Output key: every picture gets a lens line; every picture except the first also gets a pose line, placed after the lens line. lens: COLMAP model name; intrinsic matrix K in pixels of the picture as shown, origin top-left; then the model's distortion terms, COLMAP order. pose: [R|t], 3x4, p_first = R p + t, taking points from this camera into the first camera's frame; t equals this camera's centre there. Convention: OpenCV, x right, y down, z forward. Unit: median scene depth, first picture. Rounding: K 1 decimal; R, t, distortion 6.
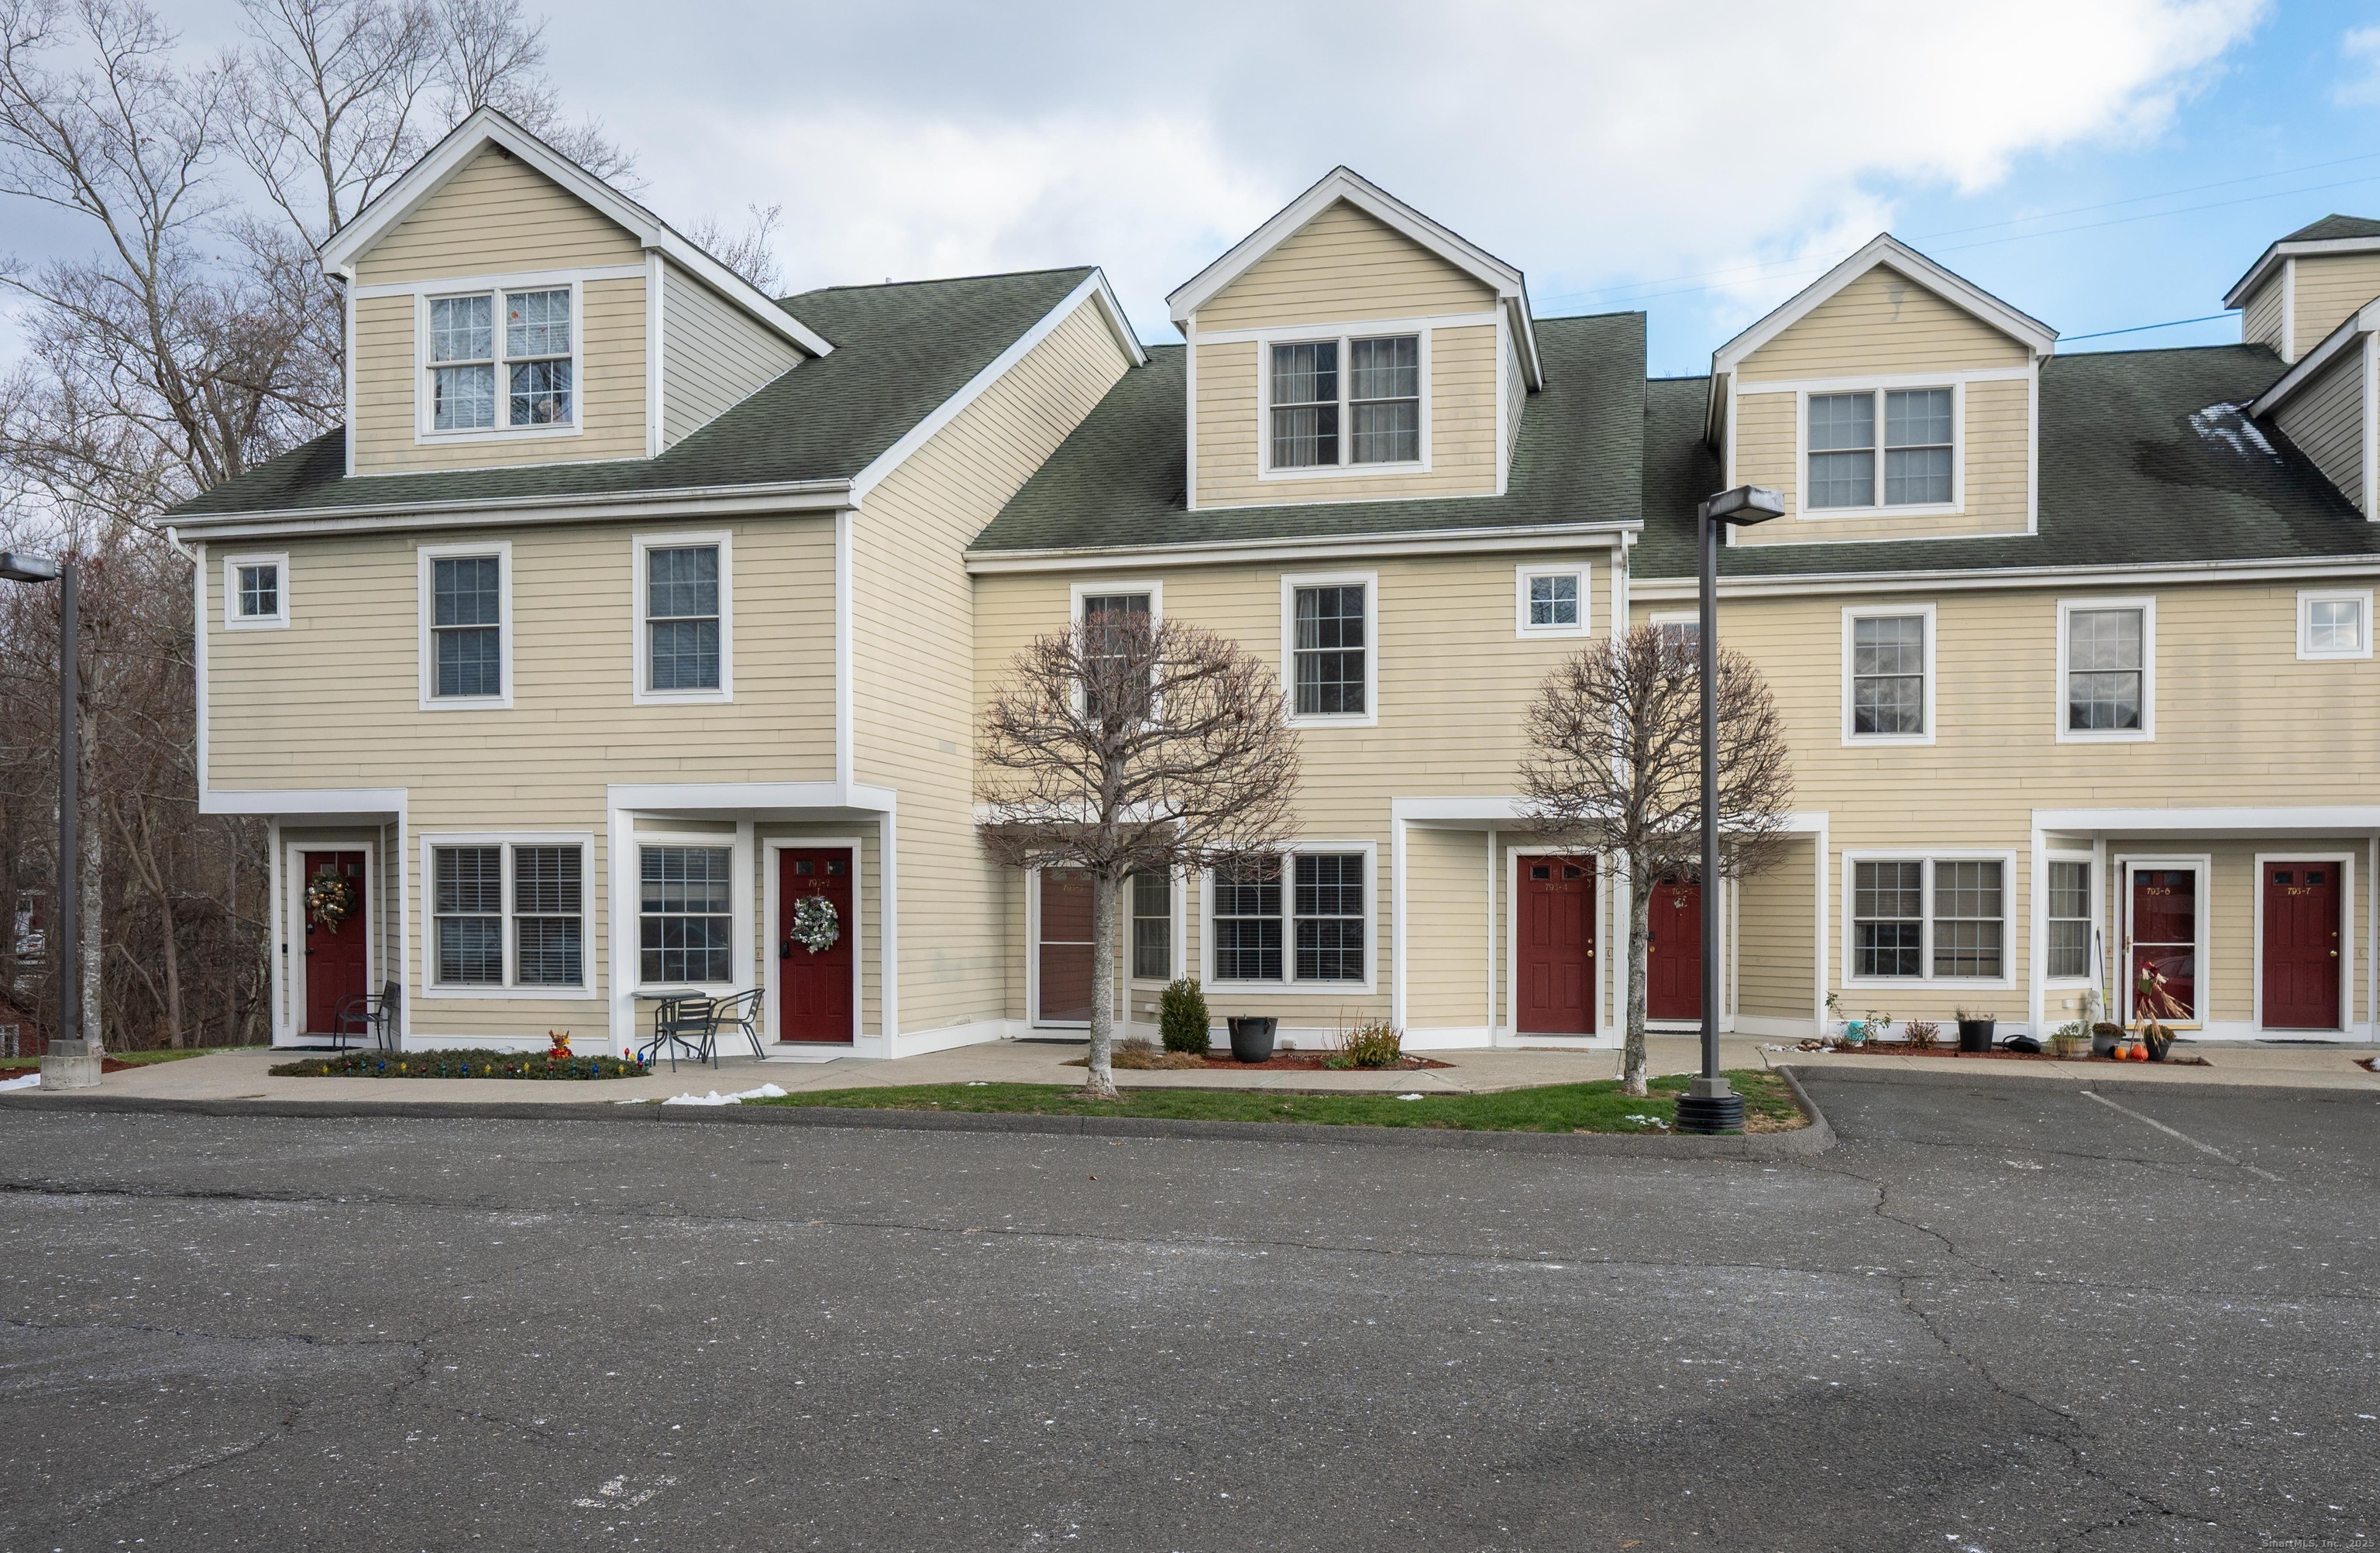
lens RADIAL K [[1614.1, 0, 1277.3], [0, 1614.1, 944.9], [0, 0, 1]] dist [0.001617, -0.000049]
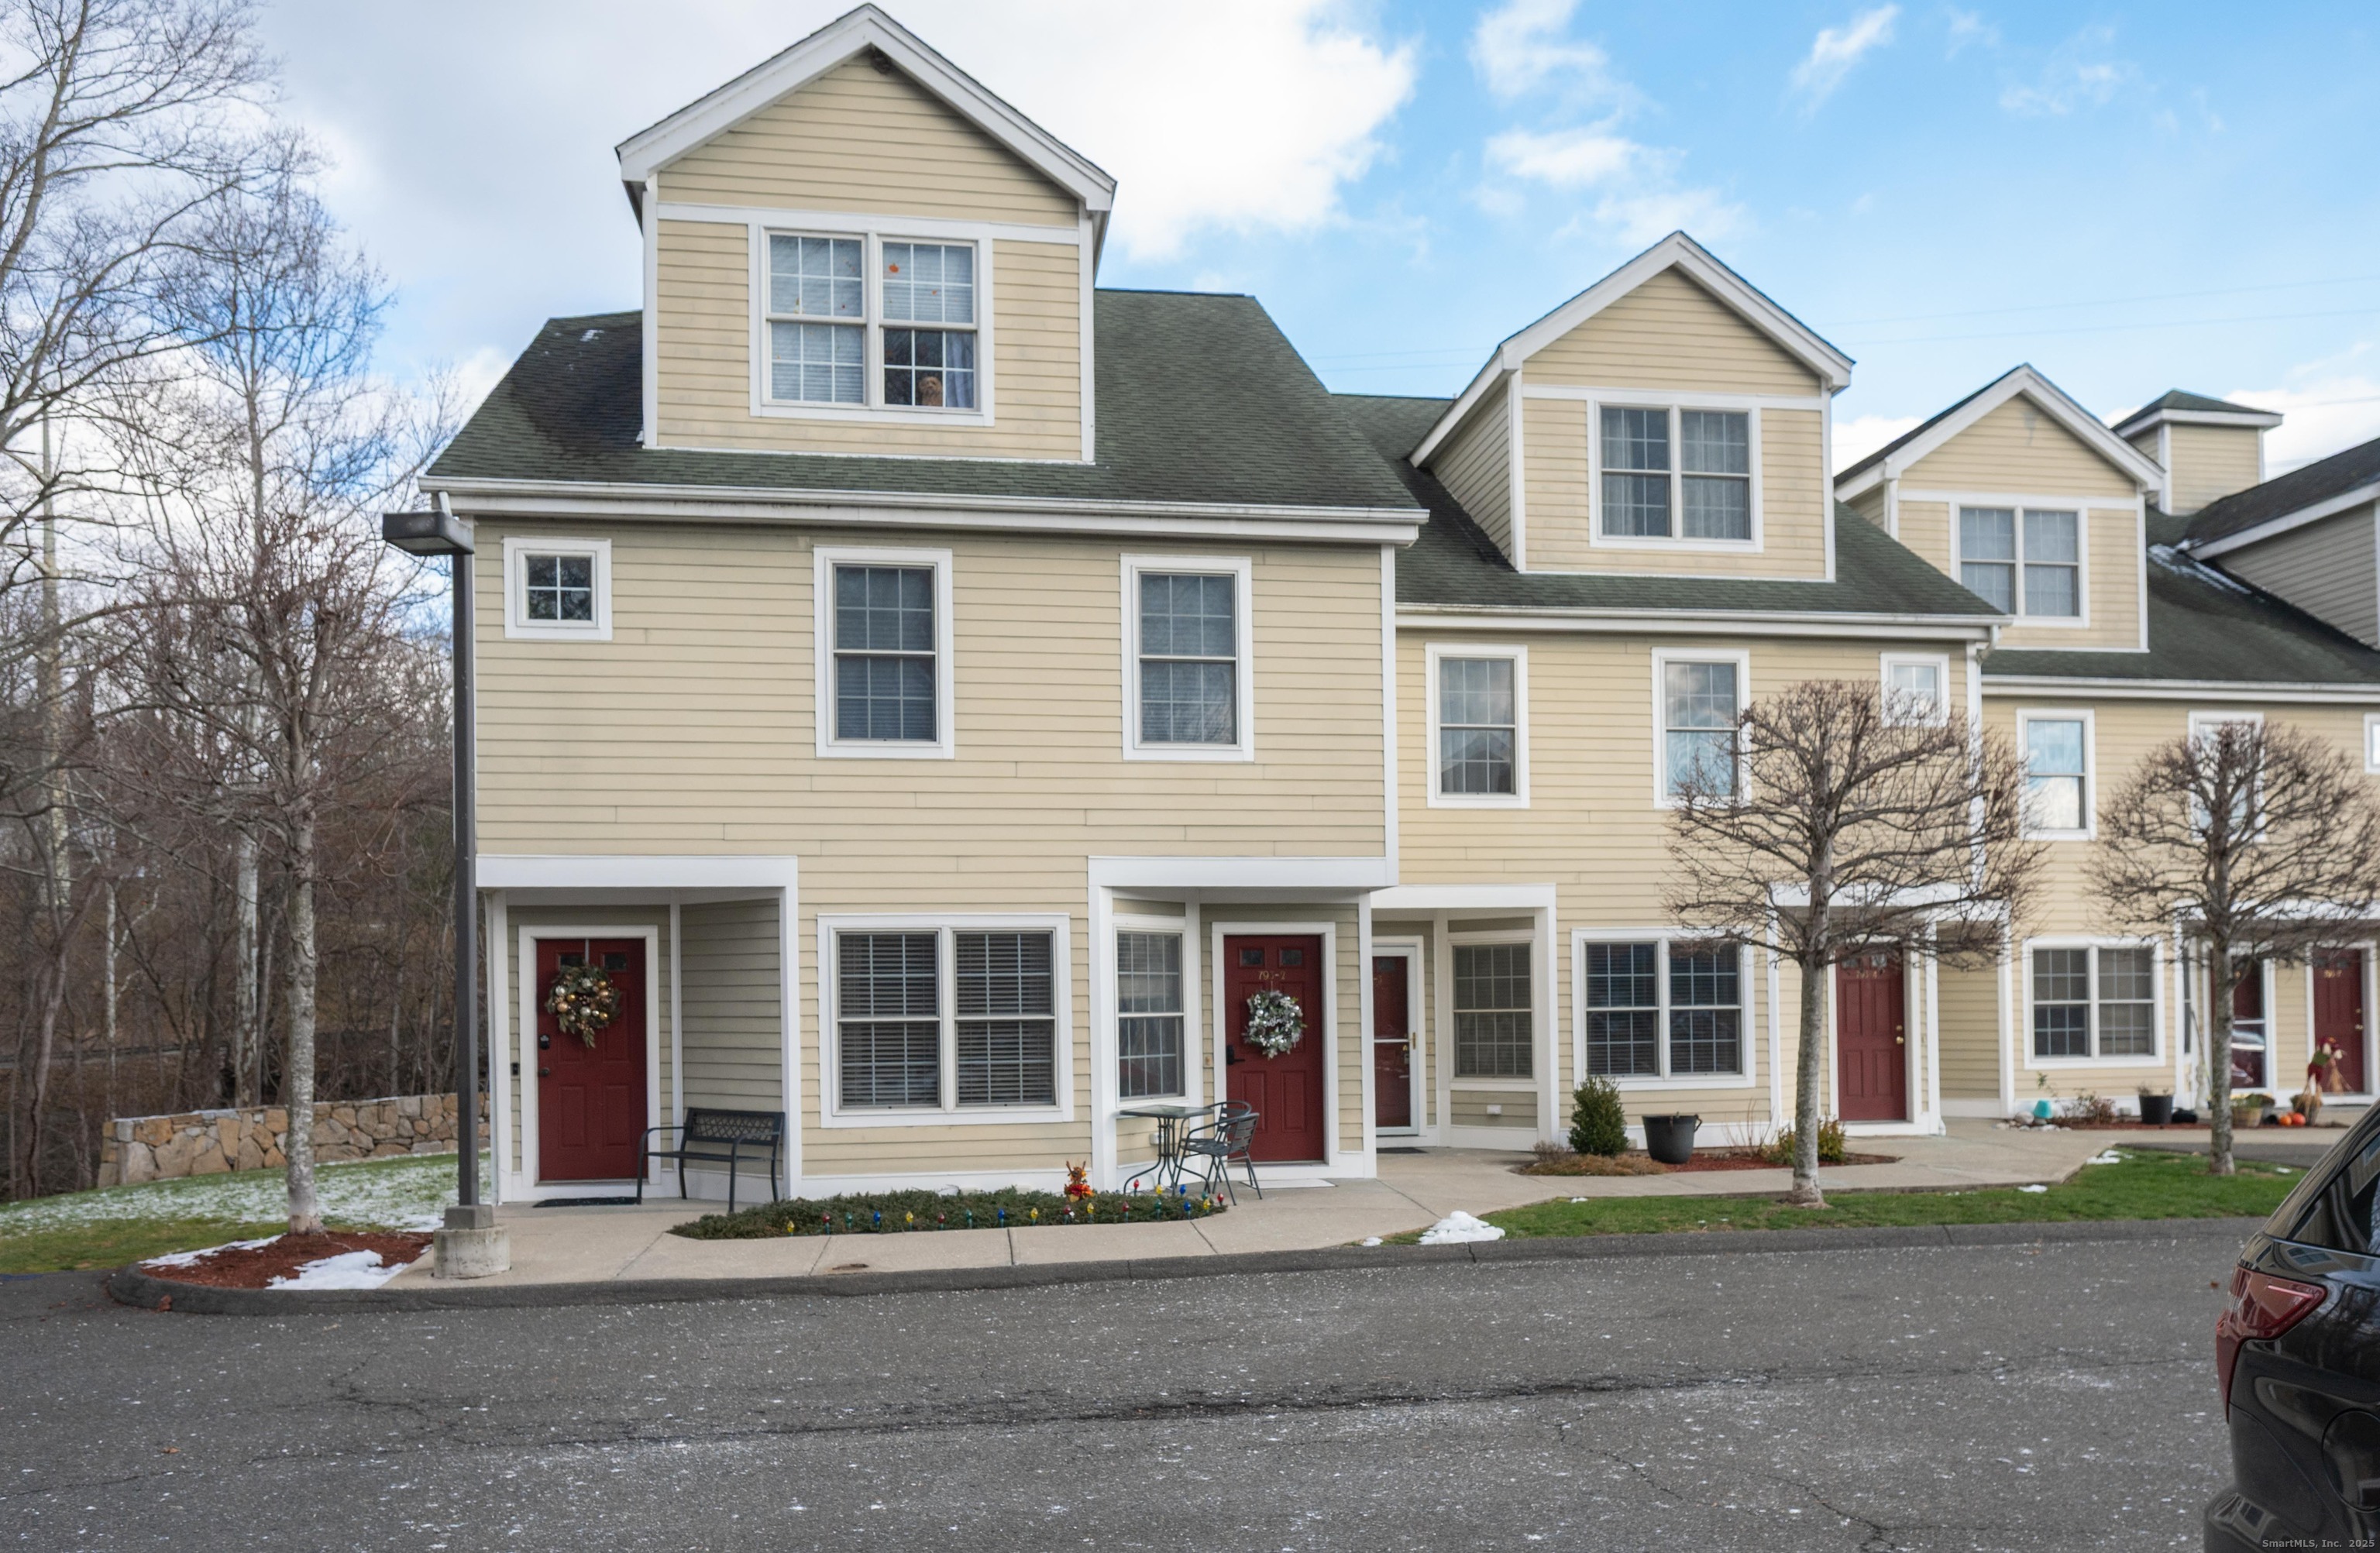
lens RADIAL K [[1685.3, 0, 1194.3], [0, 1685.3, 987.0], [0, 0, 1]] dist [-0.000092, 0.002356]
pose [[0.939365, -0.009293, 0.342793, -0.626612], [0.019372, 0.999475, -0.025989, -0.009919], [-0.342372, 0.031053, 0.939051, 0.177591]]
